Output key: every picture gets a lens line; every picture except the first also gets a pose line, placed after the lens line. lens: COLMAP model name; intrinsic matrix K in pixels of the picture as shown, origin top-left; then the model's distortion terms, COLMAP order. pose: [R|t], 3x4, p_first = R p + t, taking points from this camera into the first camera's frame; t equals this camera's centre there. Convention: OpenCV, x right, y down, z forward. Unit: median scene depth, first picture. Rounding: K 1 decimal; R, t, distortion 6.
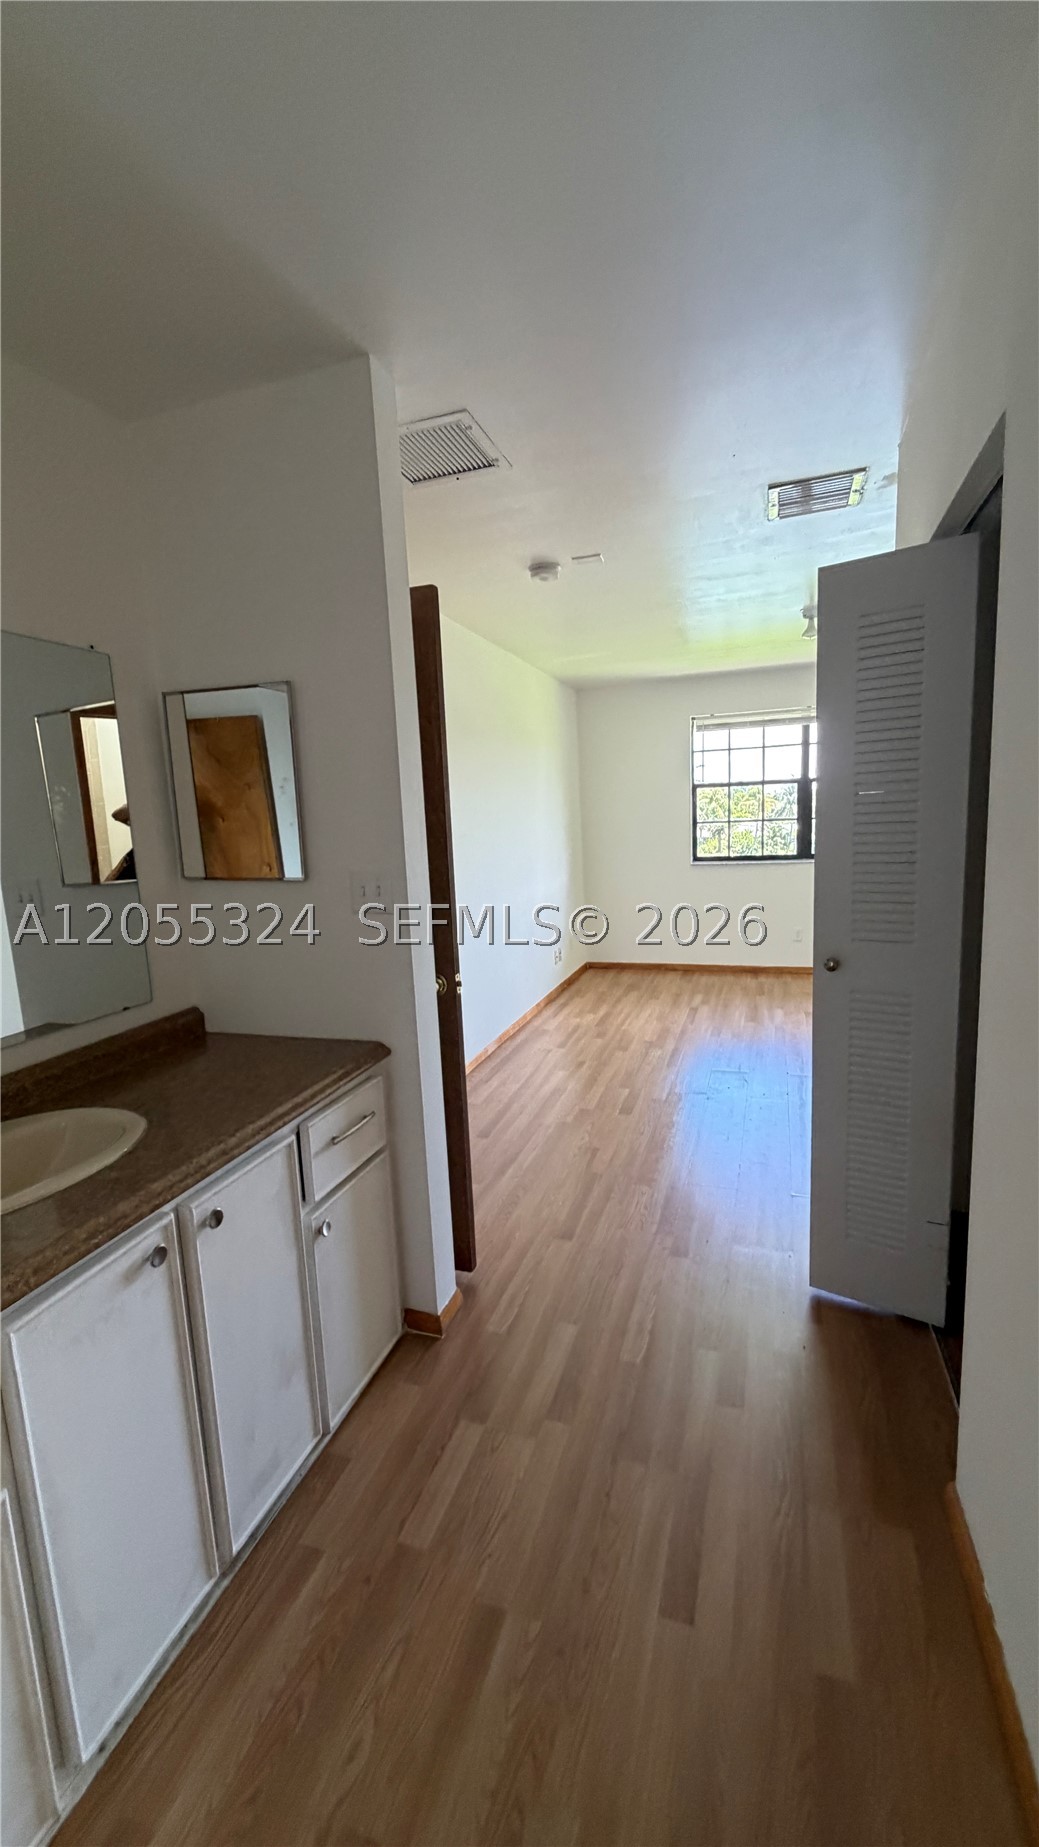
lens RADIAL K [[699.6, 0, 519.5], [0, 699.6, 923.5], [0, 0, 1]] dist [-0.000703, 0.000039]
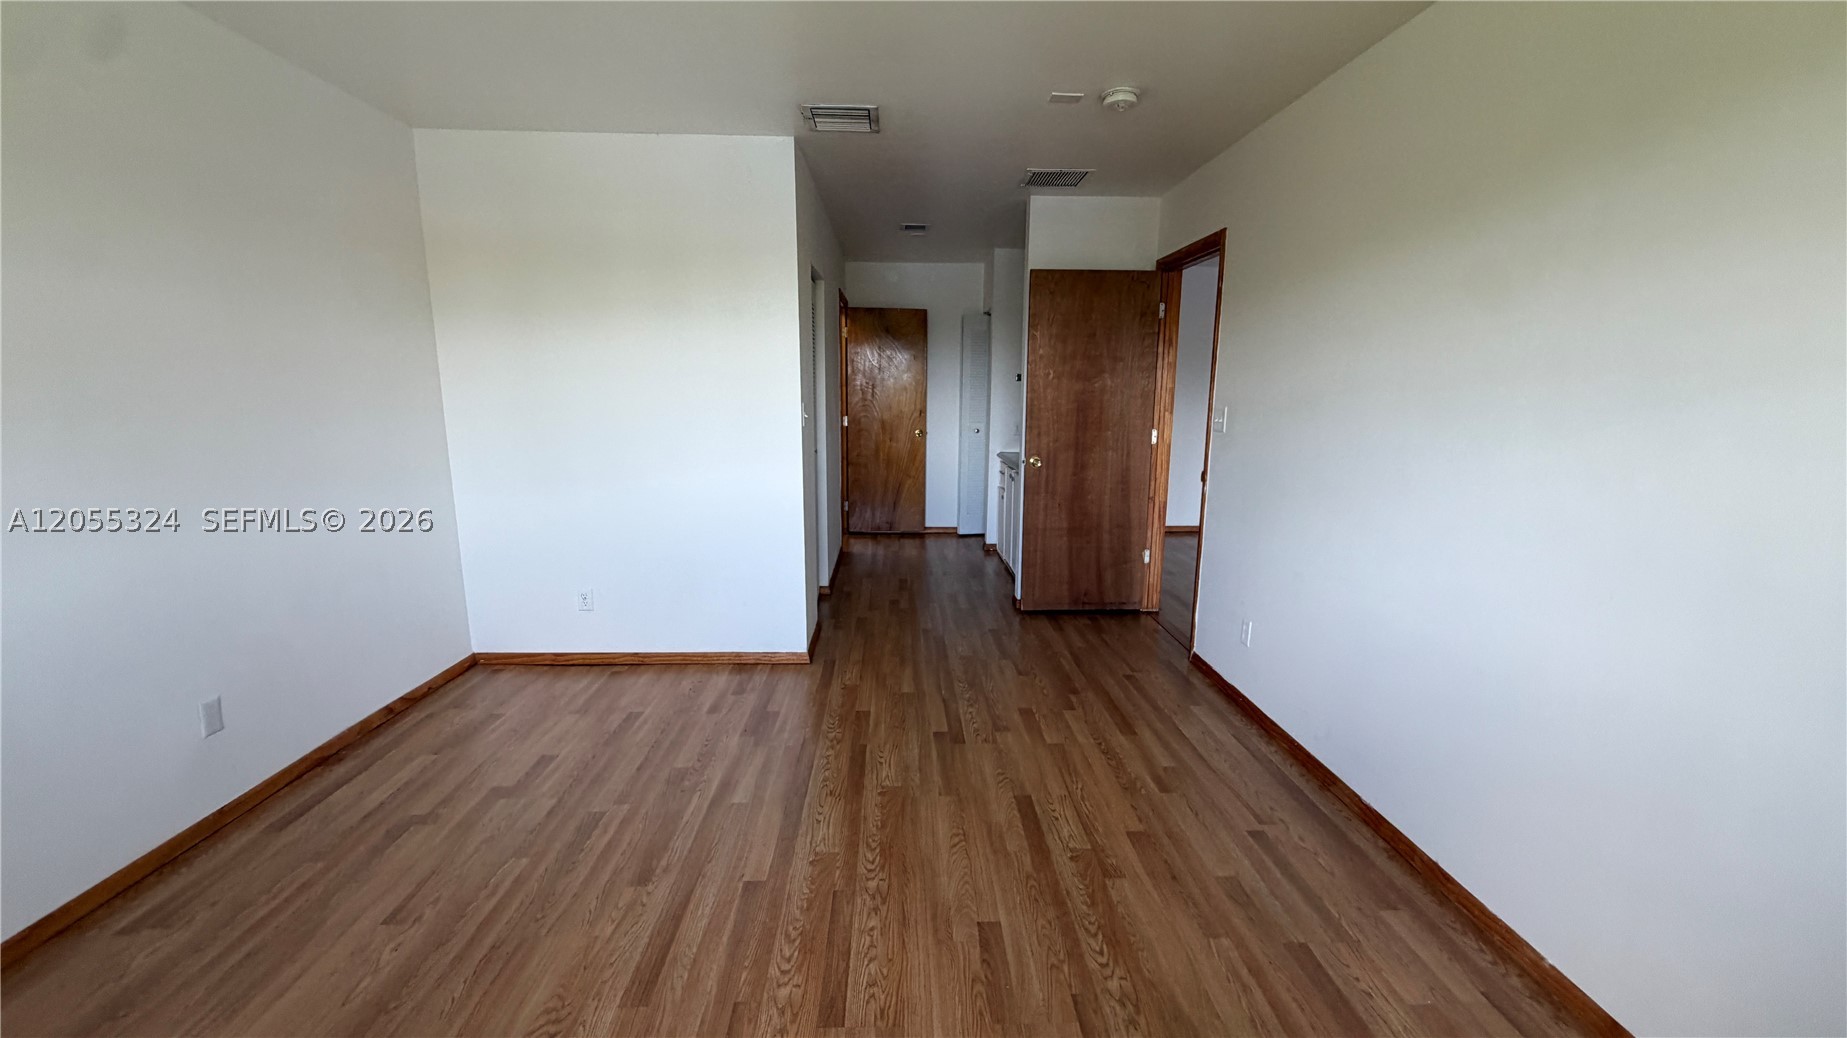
lens RADIAL K [[732.5, 0, 919.0], [0, 732.5, 516.0], [0, 0, 1]] dist [-0.002140, 0.000452]
pose [[-0.929528, 0.107571, -0.352712, 0.507802], [-0.014152, 0.945393, 0.325624, -0.240184], [0.368479, 0.307669, -0.877247, 1.468825]]
